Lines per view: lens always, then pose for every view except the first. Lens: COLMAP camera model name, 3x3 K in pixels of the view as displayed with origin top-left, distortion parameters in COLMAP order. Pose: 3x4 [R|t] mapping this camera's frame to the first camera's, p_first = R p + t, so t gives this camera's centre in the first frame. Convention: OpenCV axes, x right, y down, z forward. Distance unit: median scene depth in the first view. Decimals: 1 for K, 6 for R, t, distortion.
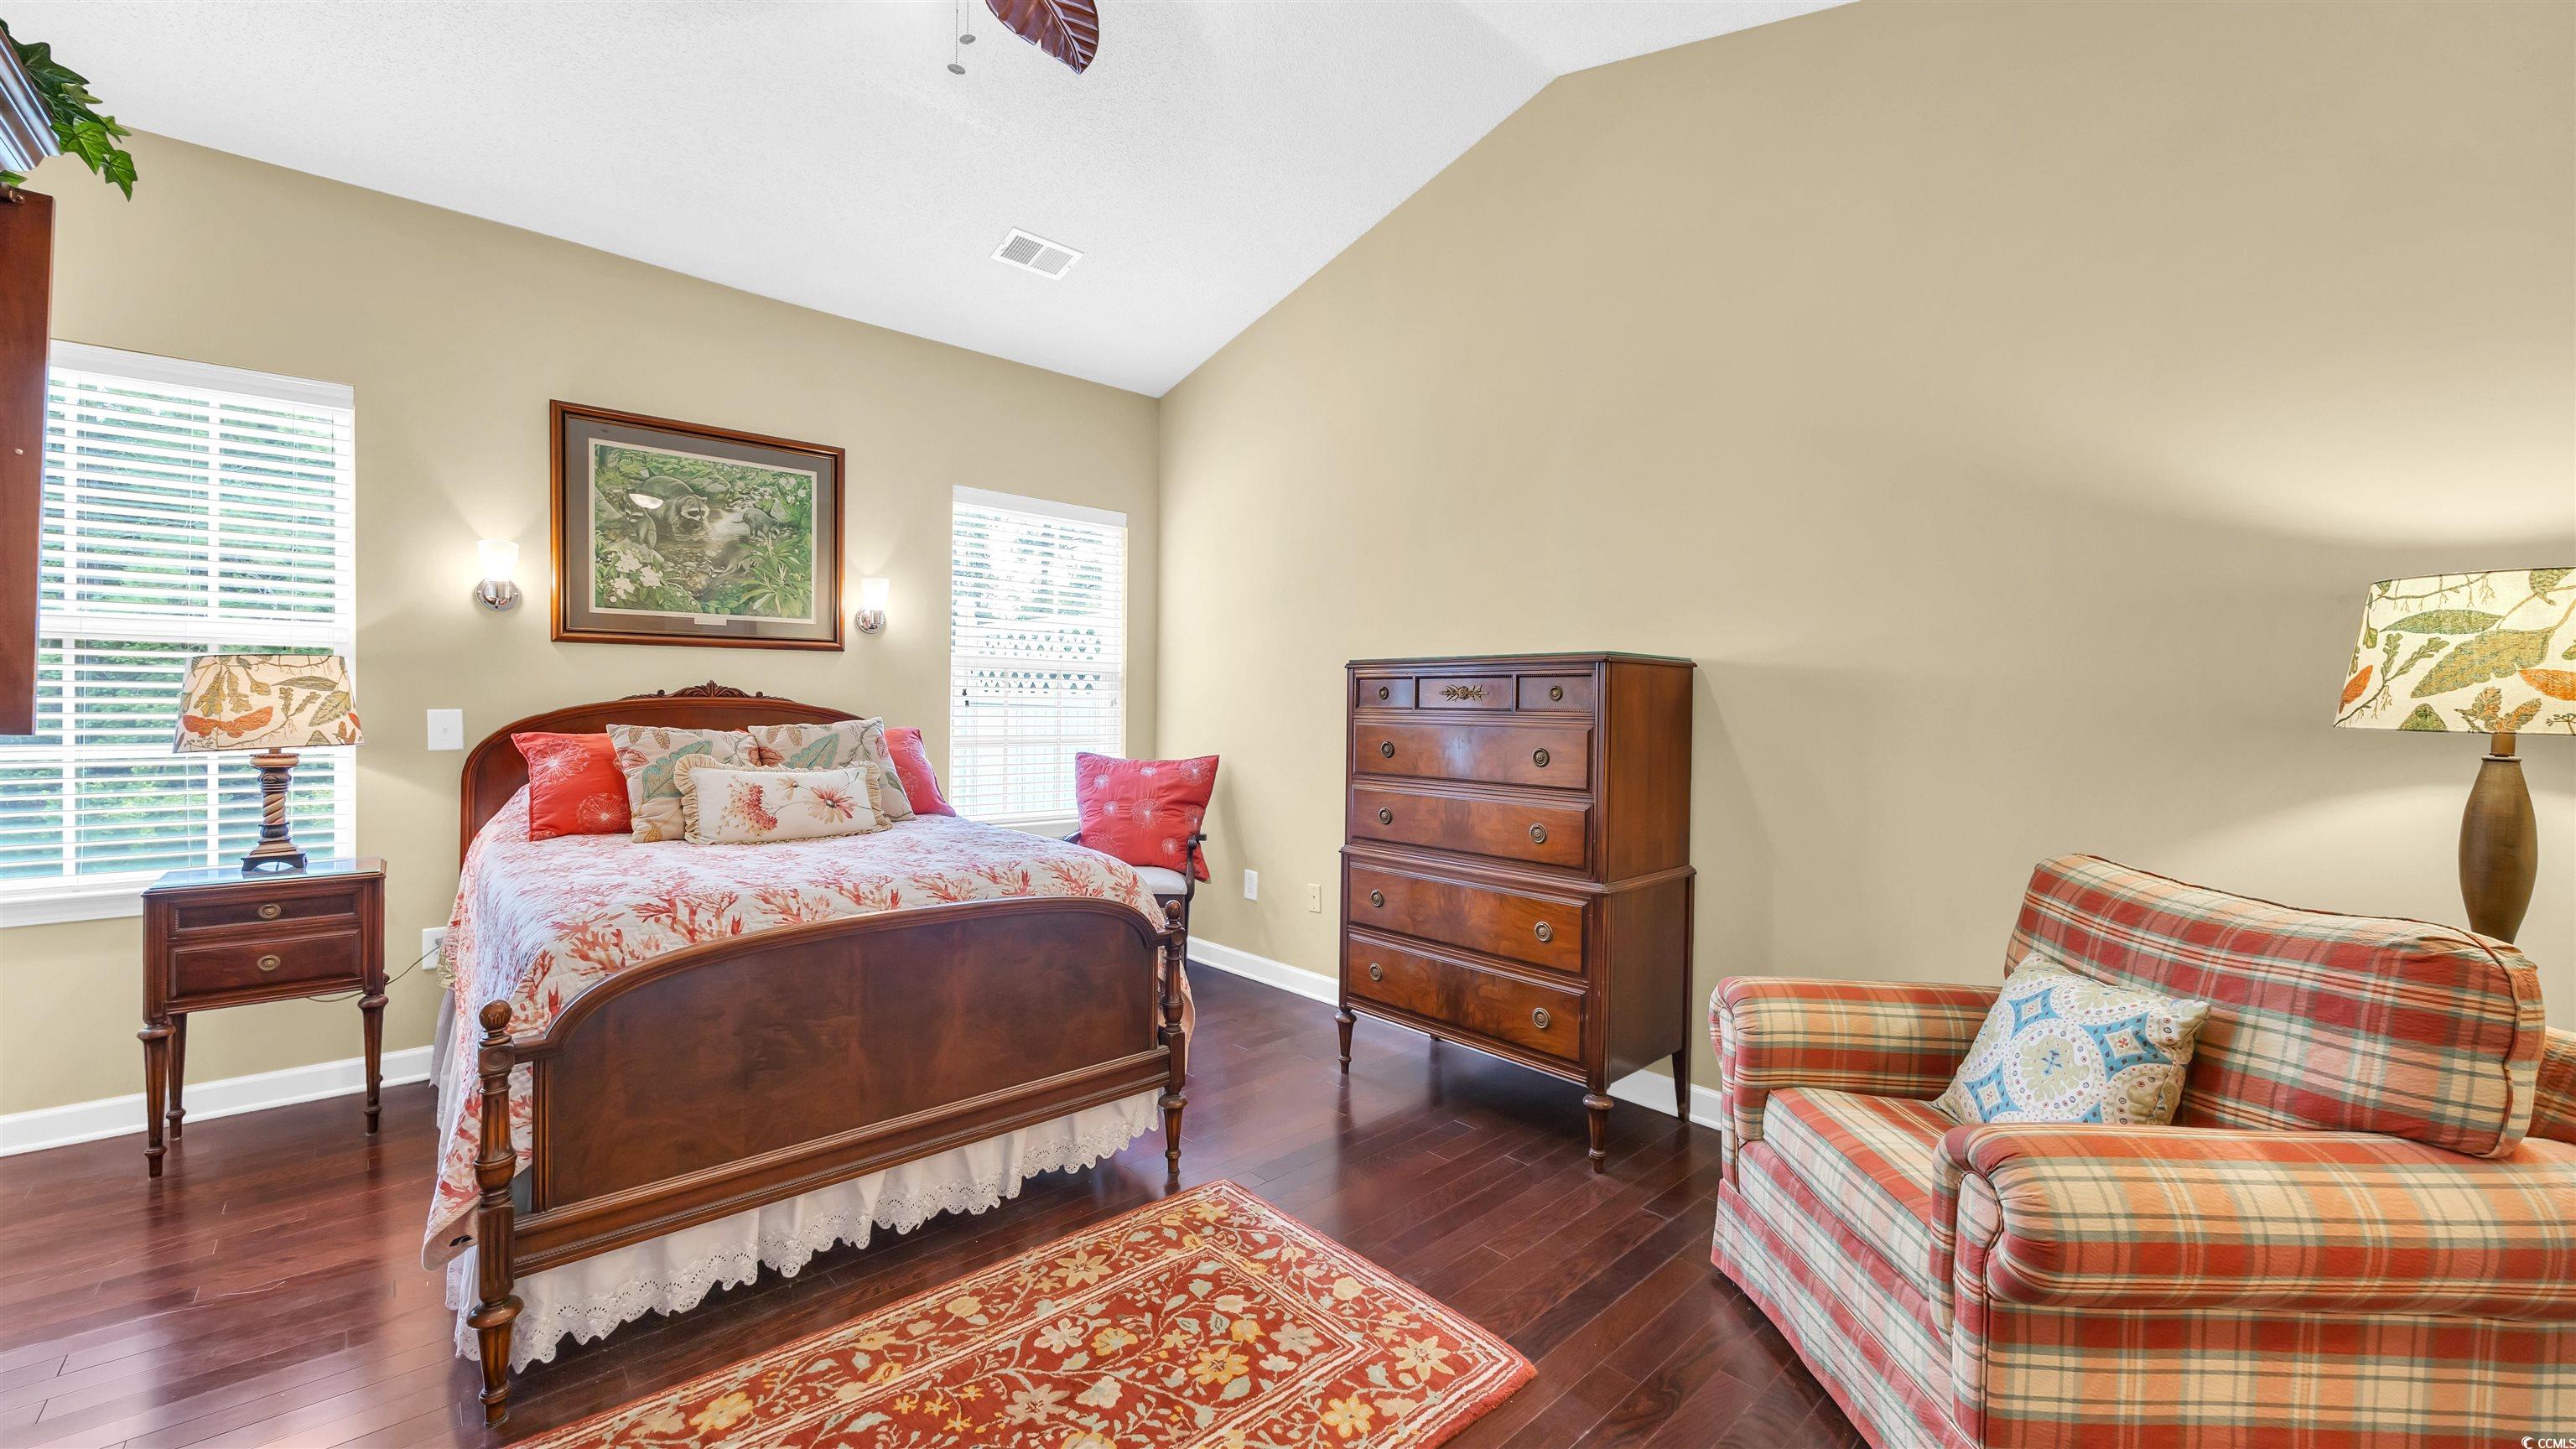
lens RADIAL K [[977.1, 0, 1287.6], [0, 977.1, 716.9], [0, 0, 1]] dist [-0.005905, 0.001070]
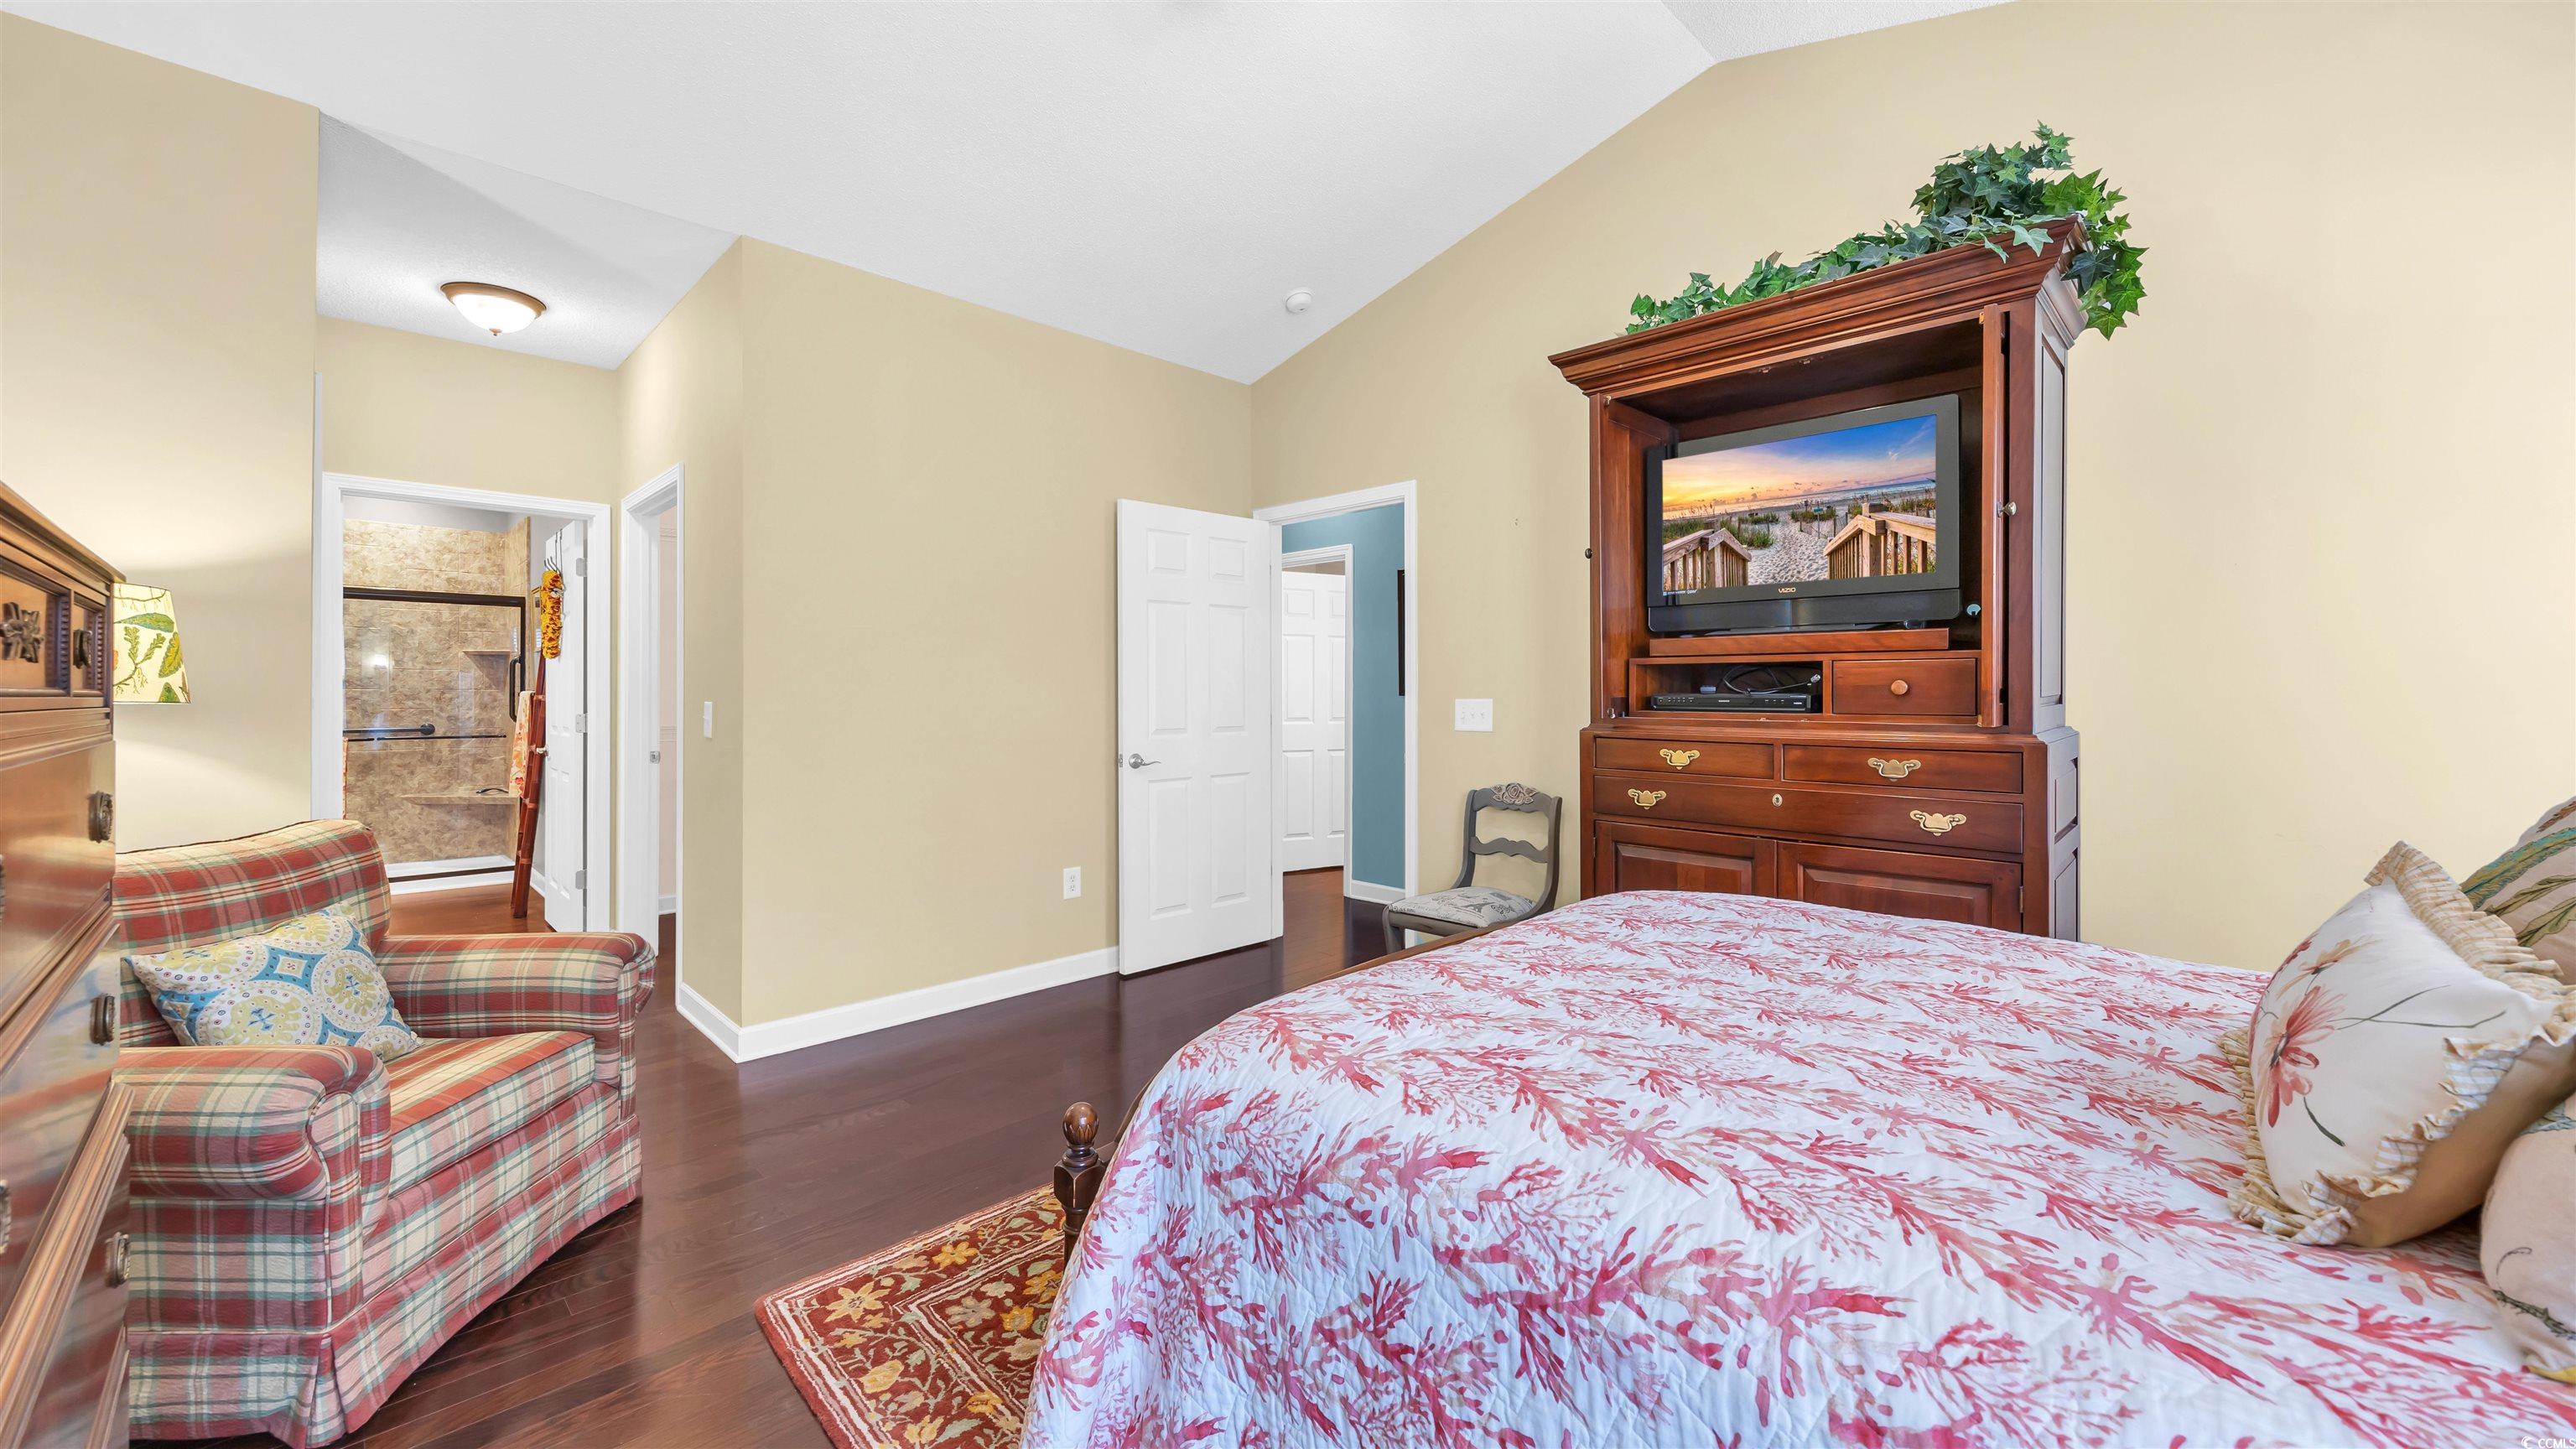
lens RADIAL K [[977.1, 0, 1286.6], [0, 977.1, 708.9], [0, 0, 1]] dist [-0.005905, 0.001070]
pose [[-0.998537, -0.011203, -0.052899, -0.194476], [-0.011462, 0.999924, 0.004596, -0.000865], [0.052843, 0.005195, -0.998589, 1.518889]]
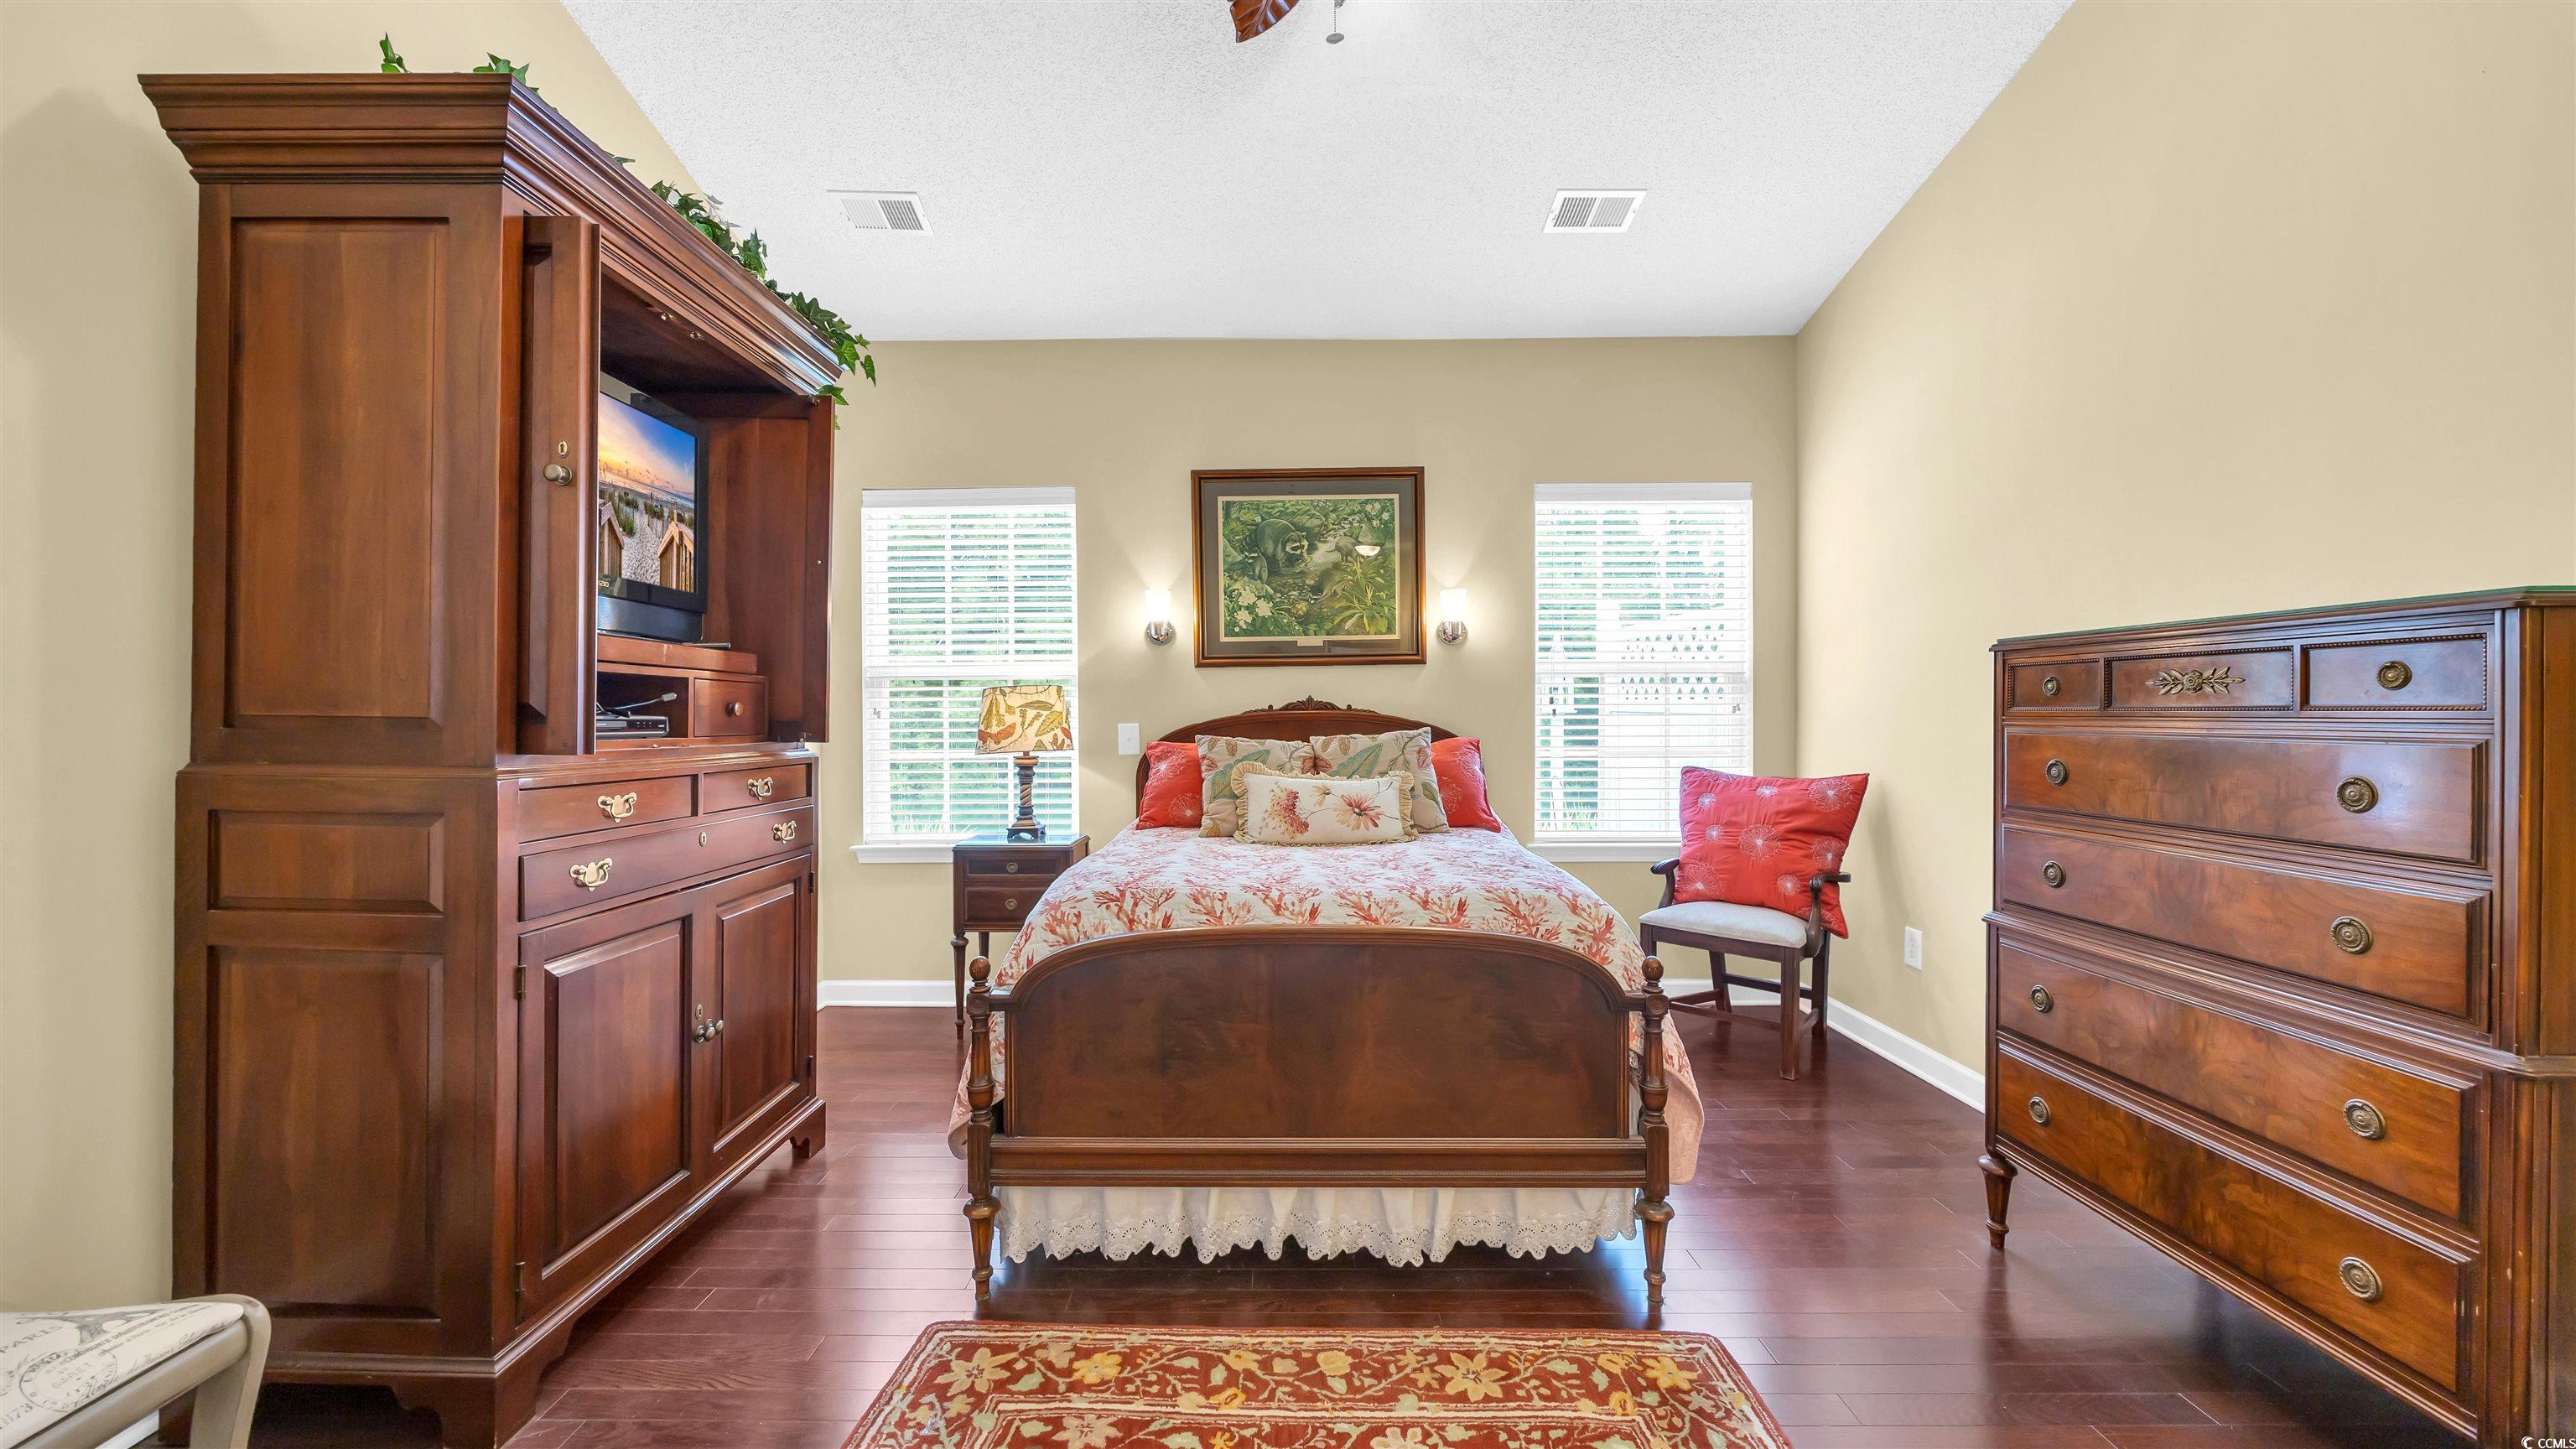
lens RADIAL K [[977.1, 0, 1280.4], [0, 977.1, 723.6], [0, 0, 1]] dist [-0.005905, 0.001070]
pose [[0.735441, -0.008821, -0.677531, 0.197729], [0.006597, 0.999961, -0.005858, 0.001537], [0.677557, -0.000162, 0.735471, 0.212740]]
